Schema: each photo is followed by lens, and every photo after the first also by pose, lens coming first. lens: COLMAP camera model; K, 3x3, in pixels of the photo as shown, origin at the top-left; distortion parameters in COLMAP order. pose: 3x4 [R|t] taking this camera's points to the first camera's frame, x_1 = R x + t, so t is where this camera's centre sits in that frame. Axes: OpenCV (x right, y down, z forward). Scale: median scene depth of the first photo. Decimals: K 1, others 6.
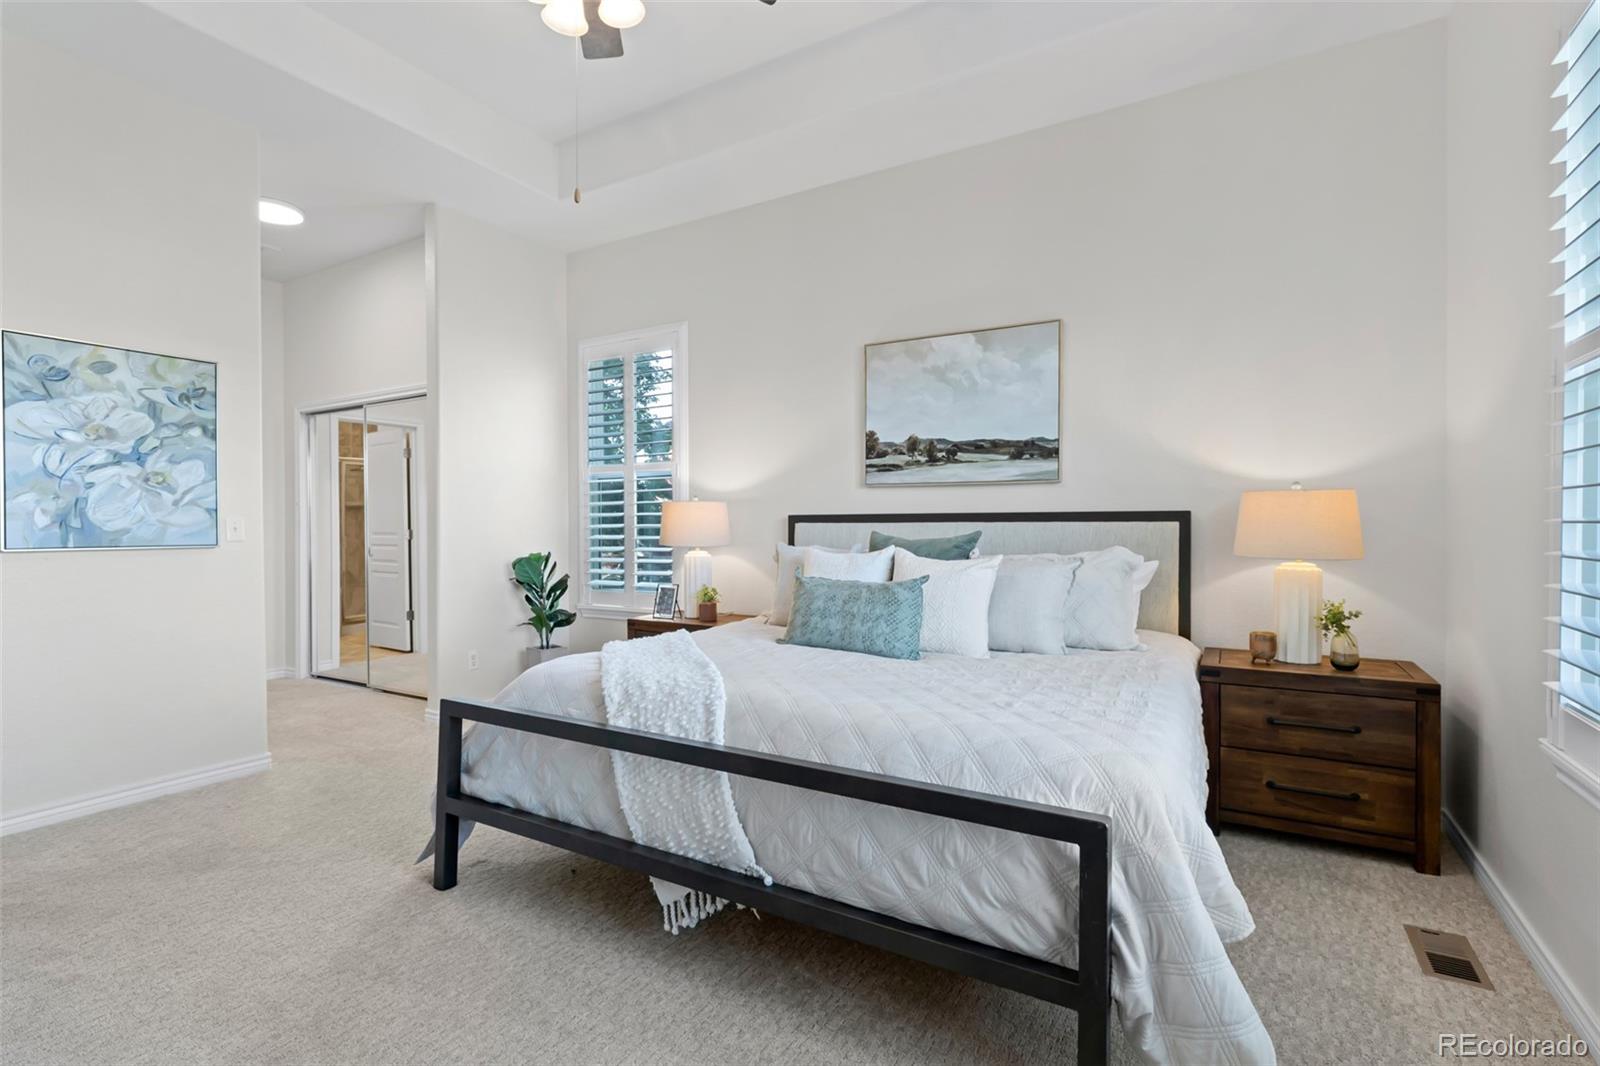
lens RADIAL K [[734.7, 0, 801.5], [0, 734.7, 536.9], [0, 0, 1]] dist [0.010236, -0.000444]
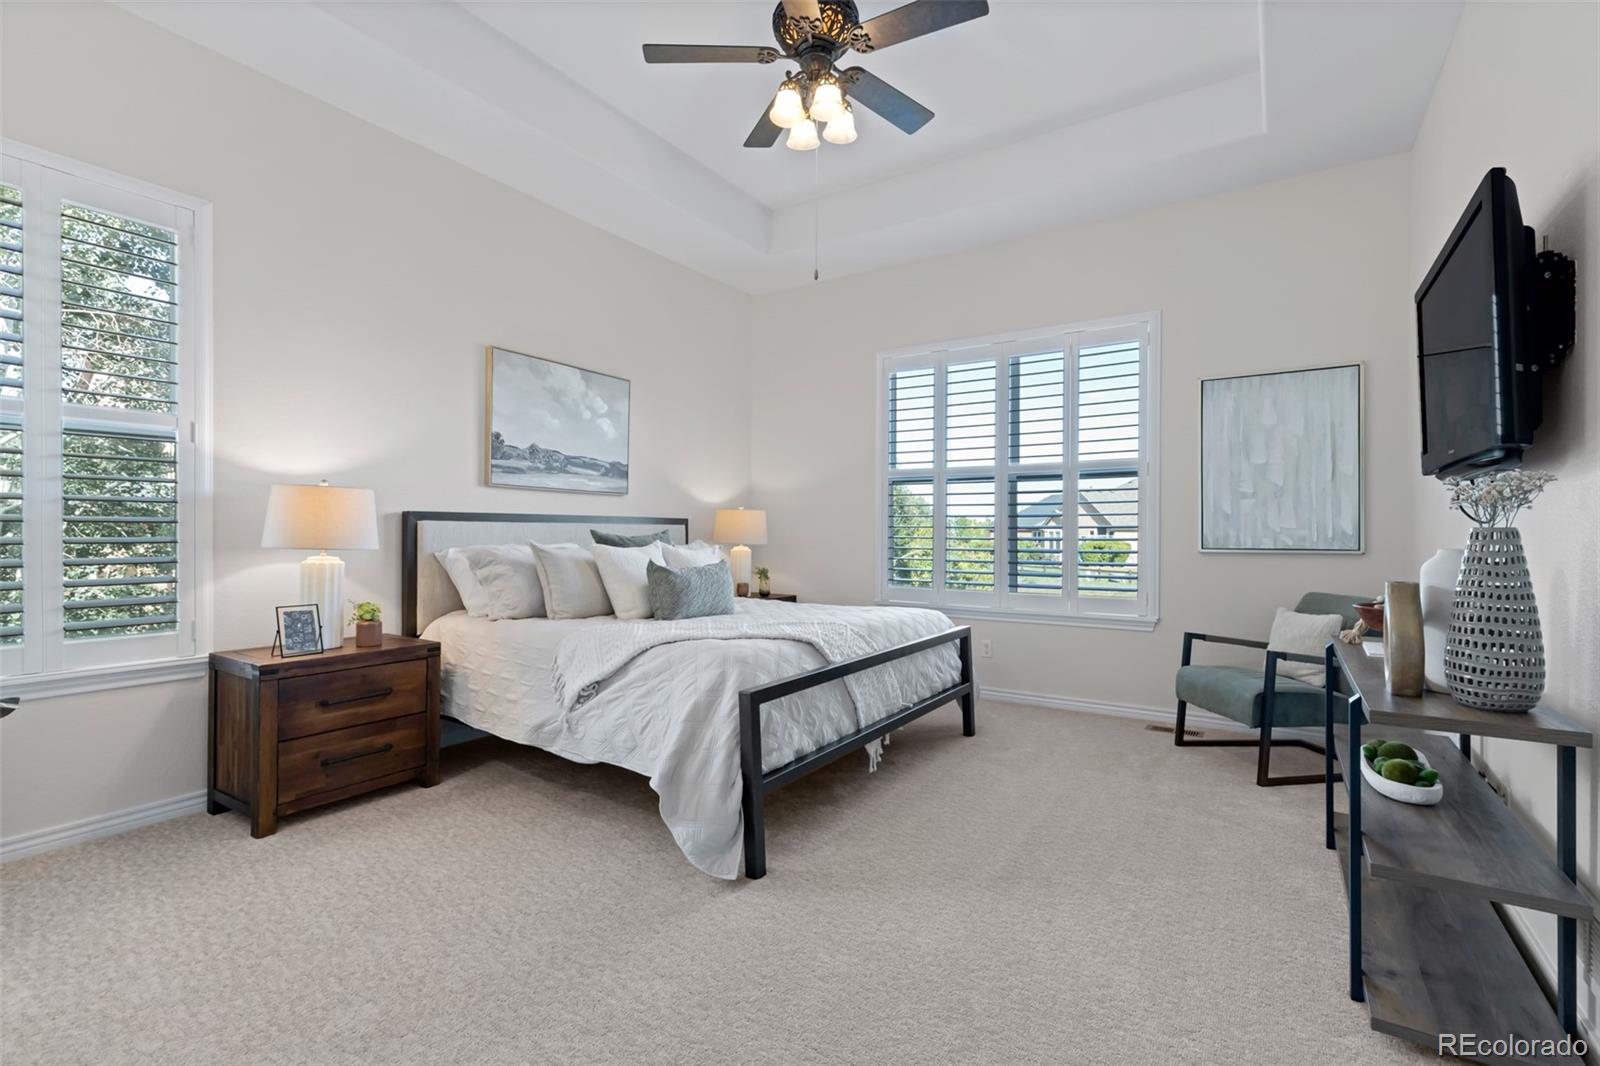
lens RADIAL K [[734.7, 0, 800.6], [0, 734.7, 528.0], [0, 0, 1]] dist [0.010236, -0.000444]
pose [[0.058136, 0.005827, 0.998292, -0.959356], [0.002332, 0.999979, -0.005972, -0.003100], [-0.998306, 0.002675, 0.058121, 0.547184]]
